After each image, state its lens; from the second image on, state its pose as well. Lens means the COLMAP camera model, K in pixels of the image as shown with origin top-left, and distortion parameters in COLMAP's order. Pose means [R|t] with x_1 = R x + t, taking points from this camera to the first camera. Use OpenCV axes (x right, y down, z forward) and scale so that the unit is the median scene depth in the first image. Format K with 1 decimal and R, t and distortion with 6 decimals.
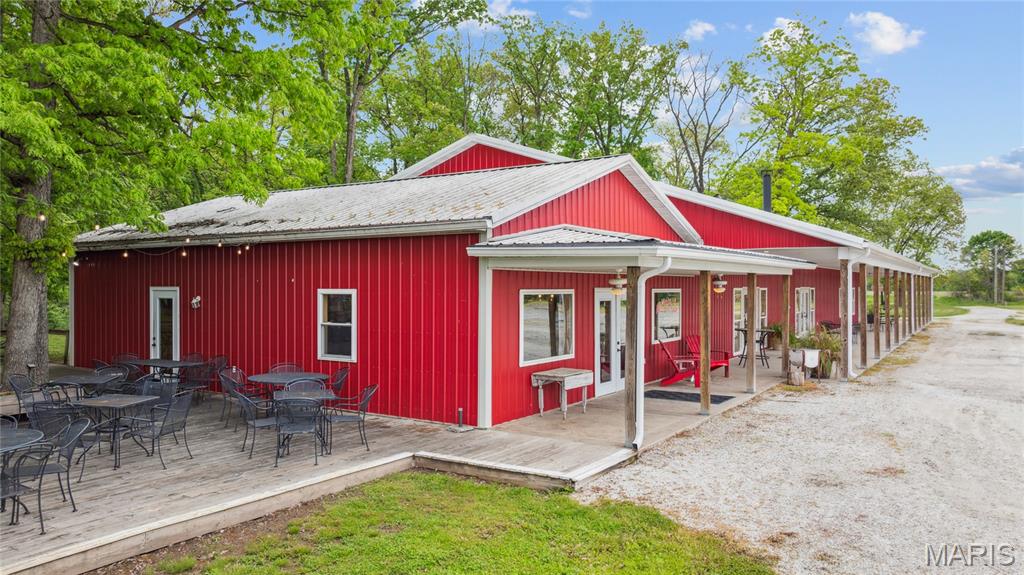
lens RADIAL K [[726.5, 0, 510.8], [0, 726.5, 285.9], [0, 0, 1]] dist [-0.020952, 0.007328]
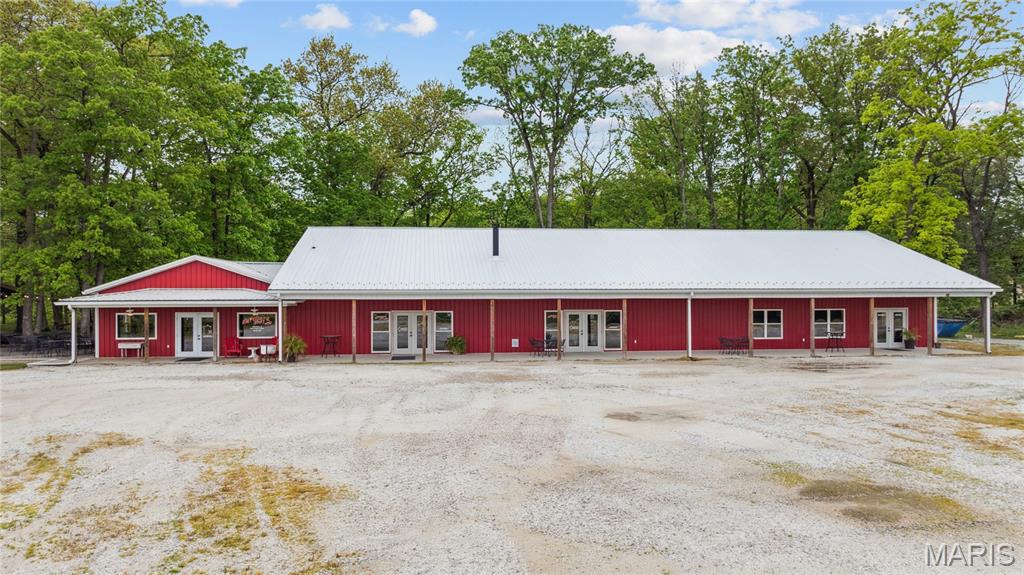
lens RADIAL K [[726.5, 0, 510.8], [0, 726.5, 285.9], [0, 0, 1]] dist [-0.020952, 0.007328]
pose [[0.635403, -0.009913, -0.772117, 2.429839], [0.003458, 0.999944, -0.009992, -0.051959], [0.772173, 0.003679, 0.635401, 0.284379]]
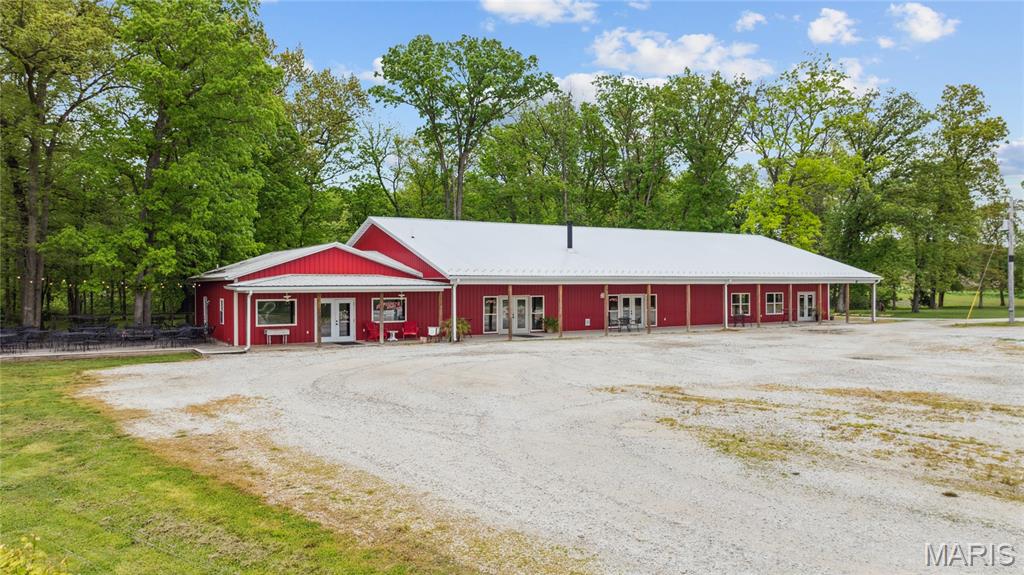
lens RADIAL K [[726.5, 0, 510.8], [0, 726.5, 285.9], [0, 0, 1]] dist [-0.020952, 0.007328]
pose [[0.897783, -0.003159, -0.440427, 1.603837], [0.004110, 0.999991, 0.001205, -0.034953], [0.440420, -0.002892, 0.897787, -0.820932]]
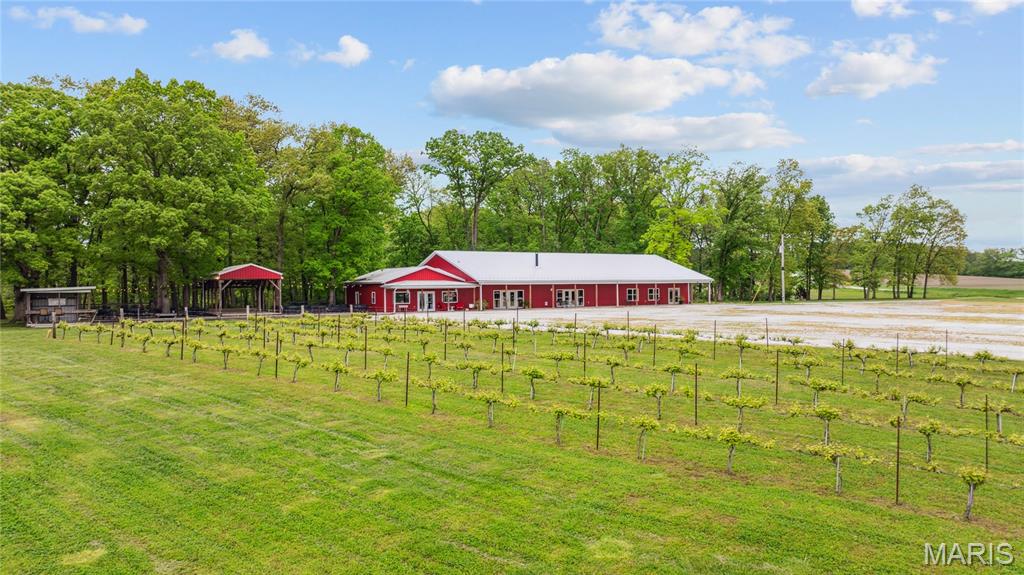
lens RADIAL K [[721.8, 0, 511.6], [0, 721.8, 284.1], [0, 0, 1]] dist [-0.030104, 0.032631]
pose [[0.897824, -0.012474, -0.440177, 2.779842], [0.011260, 0.999922, -0.005370, -0.012594], [0.440210, -0.000135, 0.897895, -3.143396]]
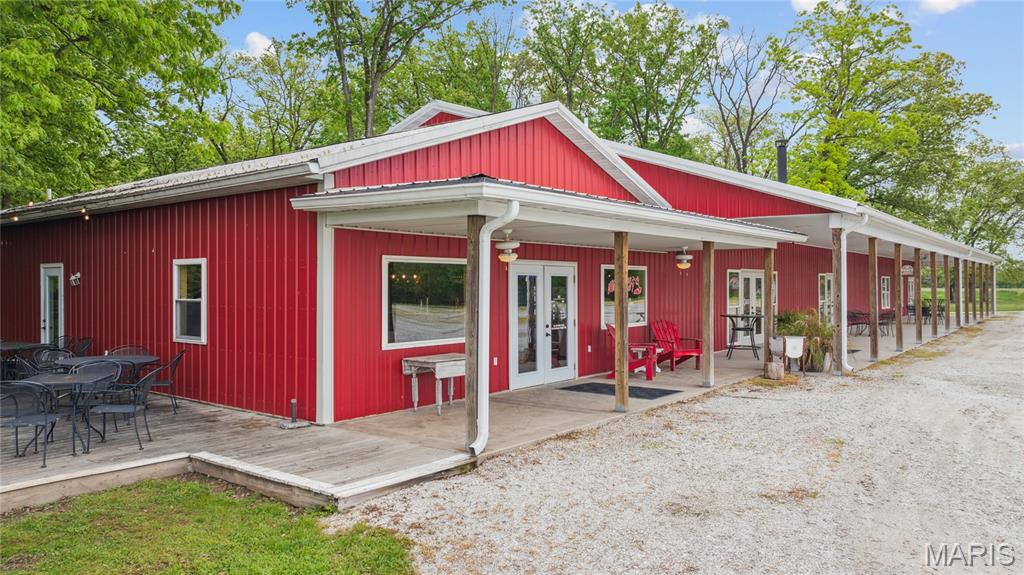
lens RADIAL K [[721.8, 0, 511.6], [0, 721.8, 284.1], [0, 0, 1]] dist [-0.030104, 0.032631]
pose [[0.996177, -0.002442, -0.087329, 0.170188], [0.002390, 0.999997, -0.000703, 0.028642], [0.087331, 0.000491, 0.996179, 0.153393]]
